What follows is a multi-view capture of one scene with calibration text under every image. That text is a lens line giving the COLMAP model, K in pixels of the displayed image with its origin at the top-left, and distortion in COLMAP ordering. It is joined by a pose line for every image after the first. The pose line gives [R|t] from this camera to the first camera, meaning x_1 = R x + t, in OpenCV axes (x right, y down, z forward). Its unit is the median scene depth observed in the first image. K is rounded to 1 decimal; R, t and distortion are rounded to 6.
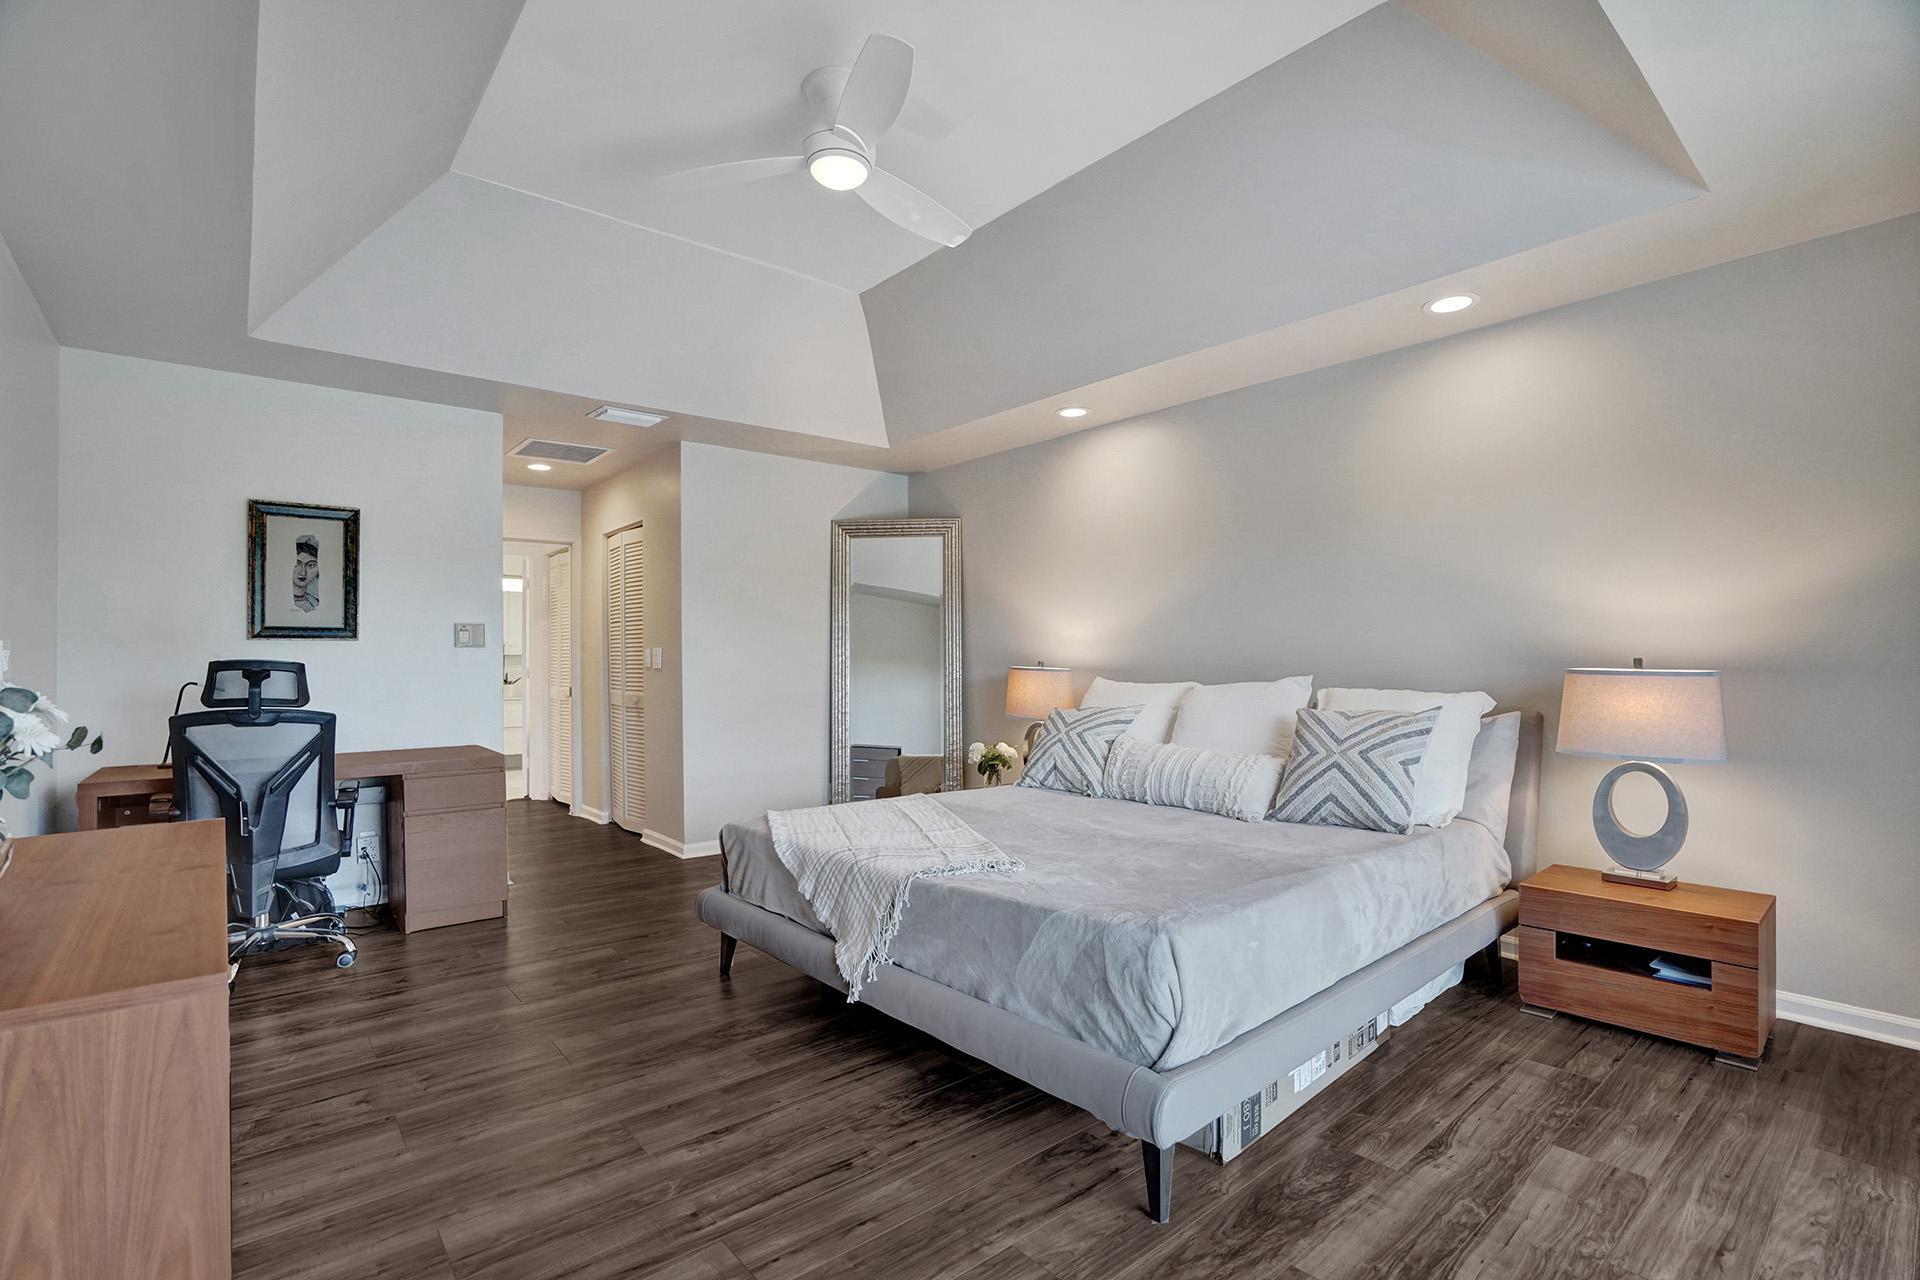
lens RADIAL K [[913.6, 0, 969.6], [0, 913.6, 659.9], [0, 0, 1]] dist [-0.044758, 0.000072]
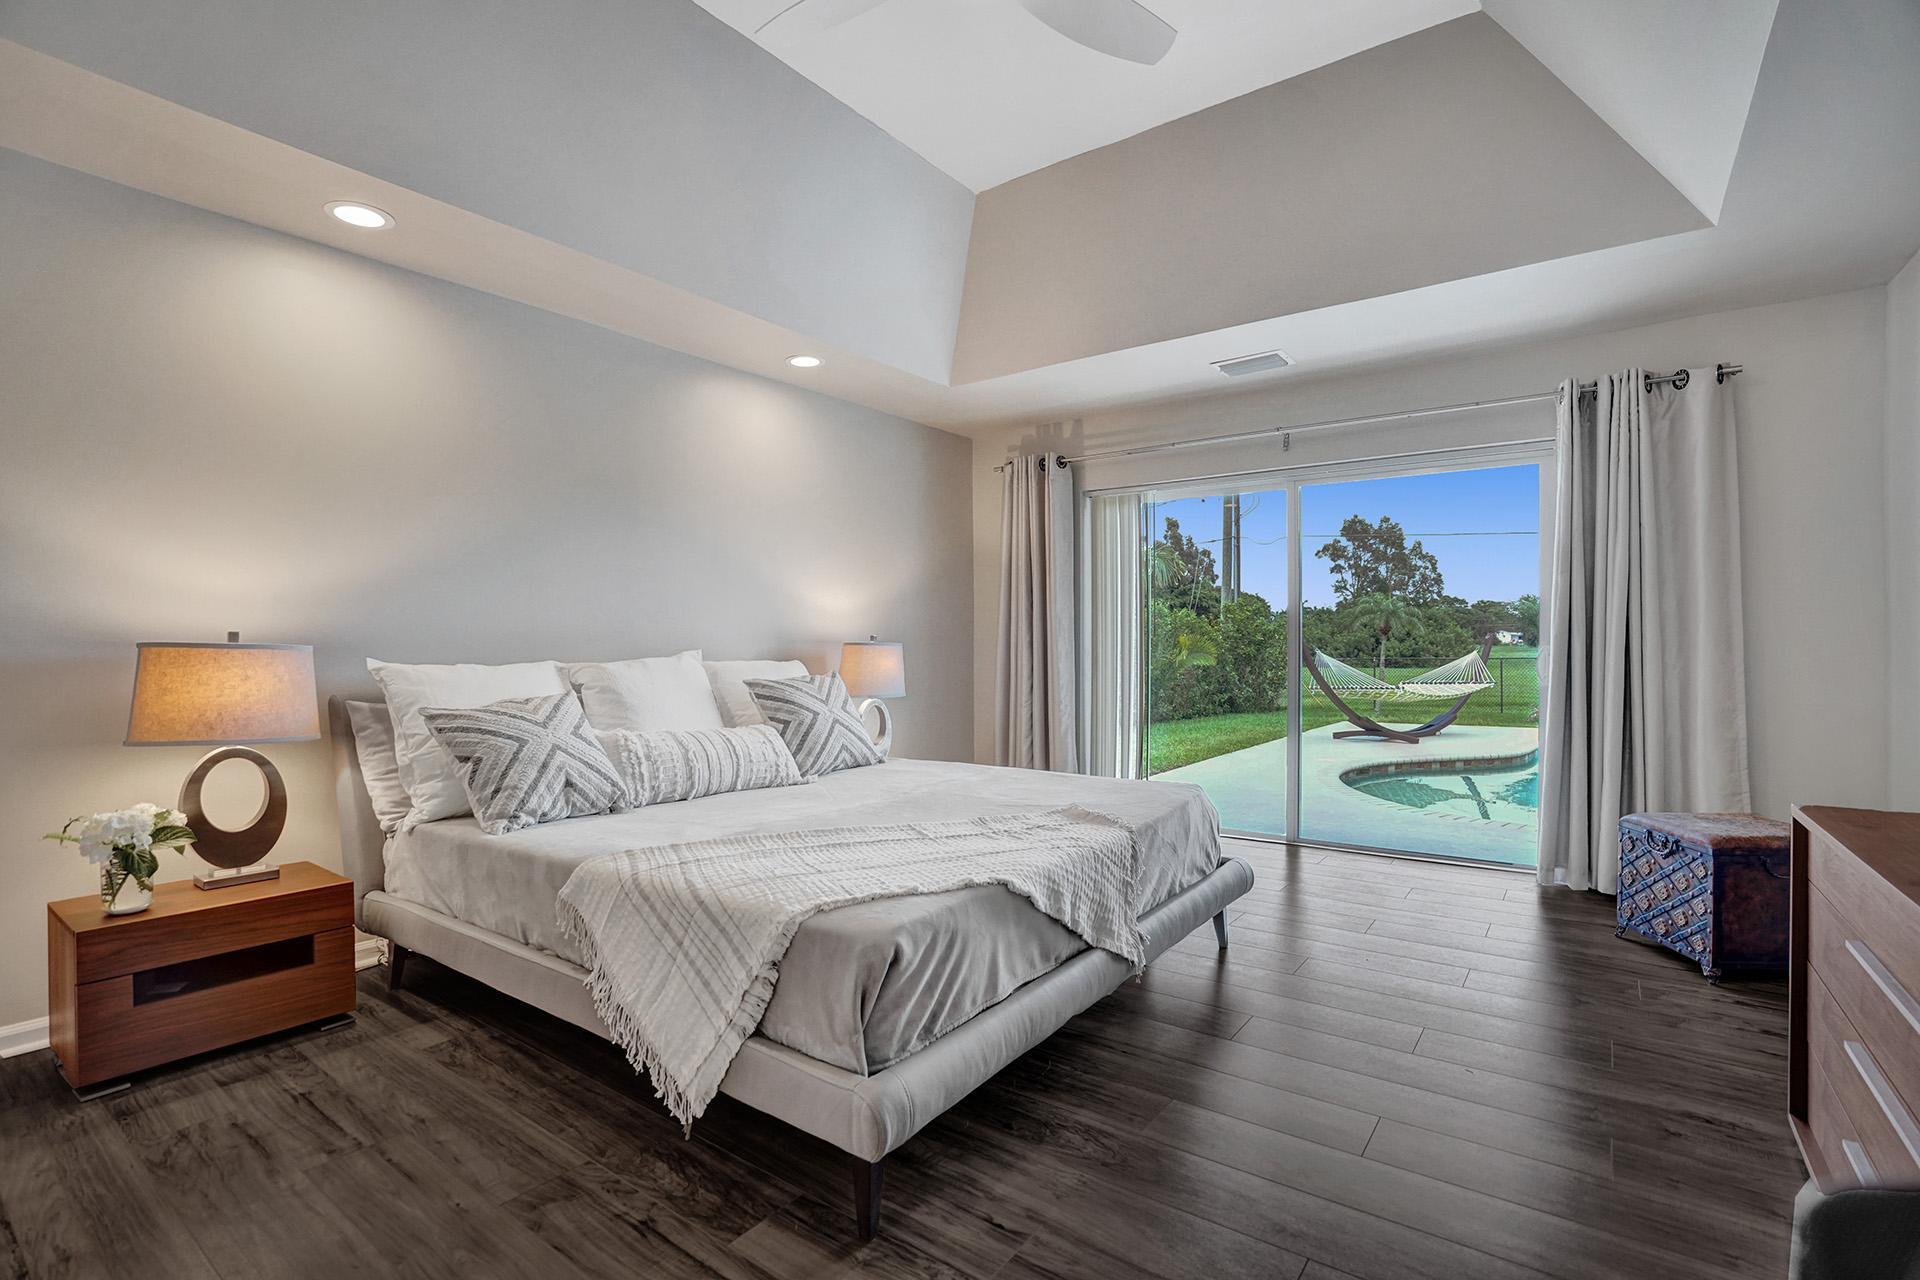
lens RADIAL K [[876.1, 0, 960.0], [0, 876.1, 640.0], [0, 0, 1]] dist [-0.002863, -0.000184]
pose [[-0.235231, 0.015548, 0.971815, -0.701296], [0.002048, 0.999878, -0.015501, 0.022252], [-0.971937, -0.001656, -0.235234, 0.990068]]
